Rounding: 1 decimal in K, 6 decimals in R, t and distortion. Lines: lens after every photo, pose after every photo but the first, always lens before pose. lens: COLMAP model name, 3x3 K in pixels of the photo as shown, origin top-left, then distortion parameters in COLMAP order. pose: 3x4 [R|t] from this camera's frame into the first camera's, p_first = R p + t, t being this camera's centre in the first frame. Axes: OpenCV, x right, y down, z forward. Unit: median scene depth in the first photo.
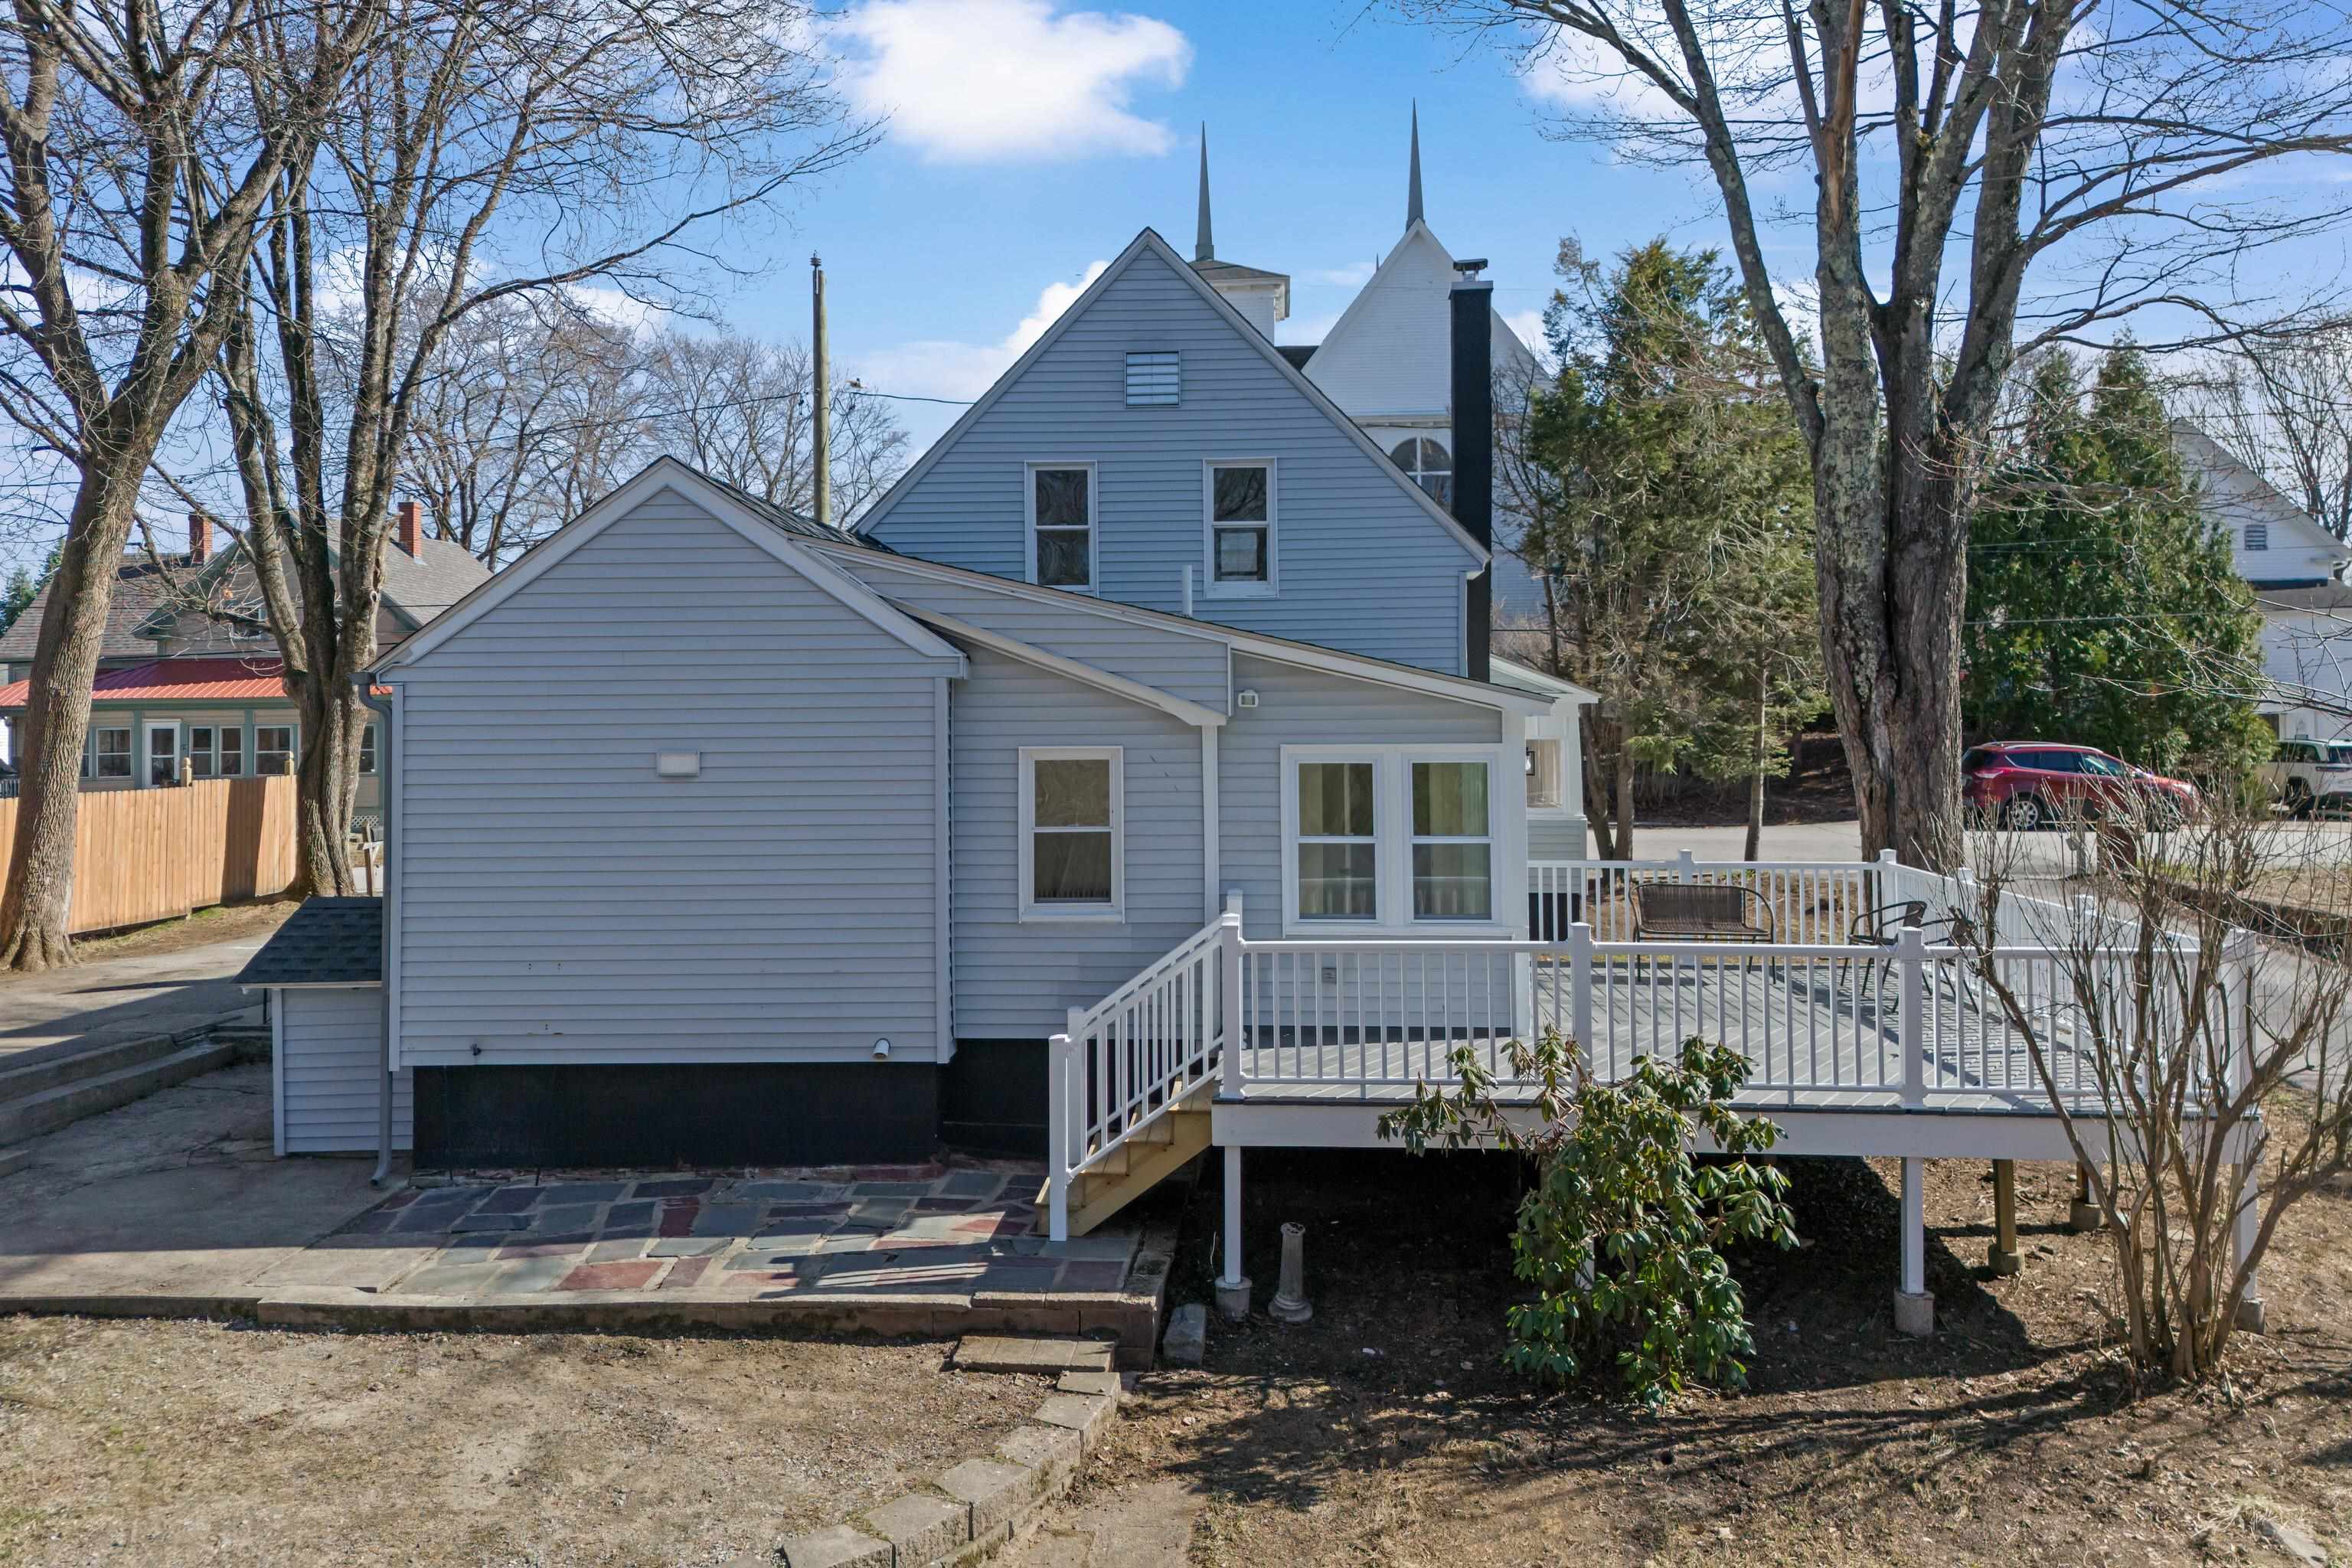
lens RADIAL K [[1697.8, 0, 1180.5], [0, 1697.8, 733.9], [0, 0, 1]] dist [0.064770, -0.051508]
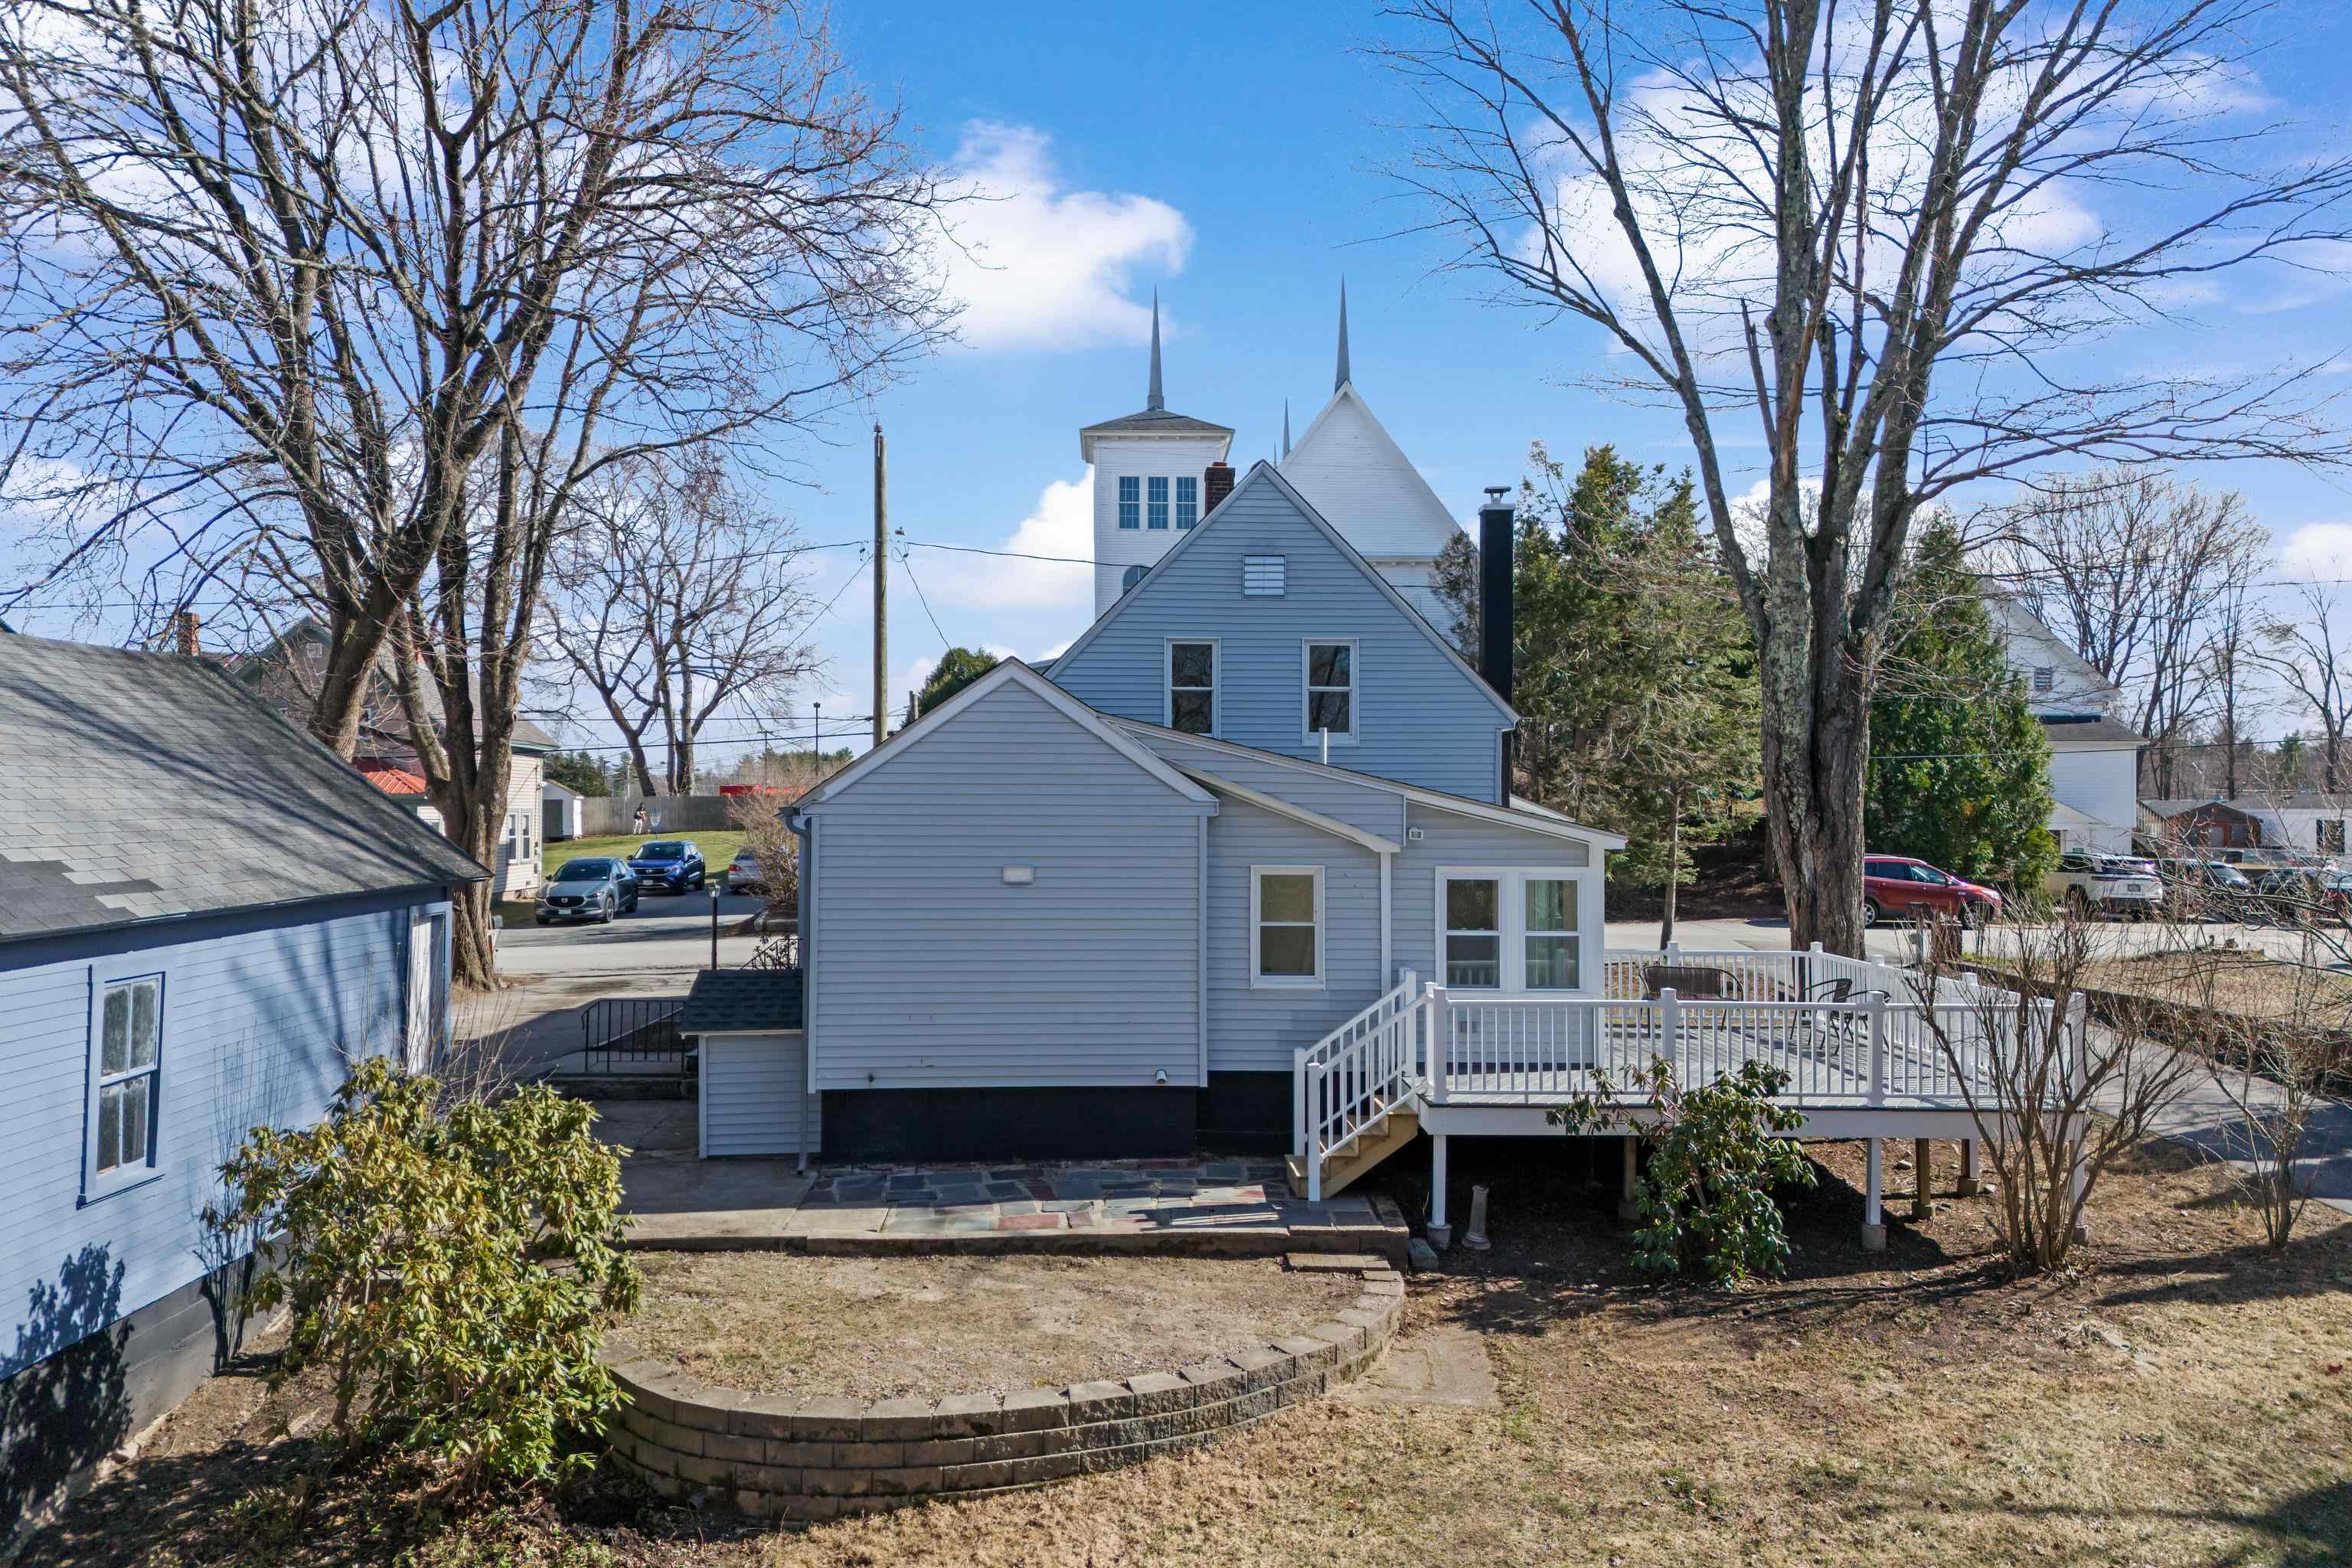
lens RADIAL K [[1697.9, 0, 1175.5], [0, 1697.9, 838.2], [0, 0, 1]] dist [0.078703, -0.054685]
pose [[0.994938, 0.012210, 0.099743, -0.321372], [-0.012990, 0.999890, 0.007166, -0.026056], [-0.099644, -0.008425, 0.994987, -0.430835]]
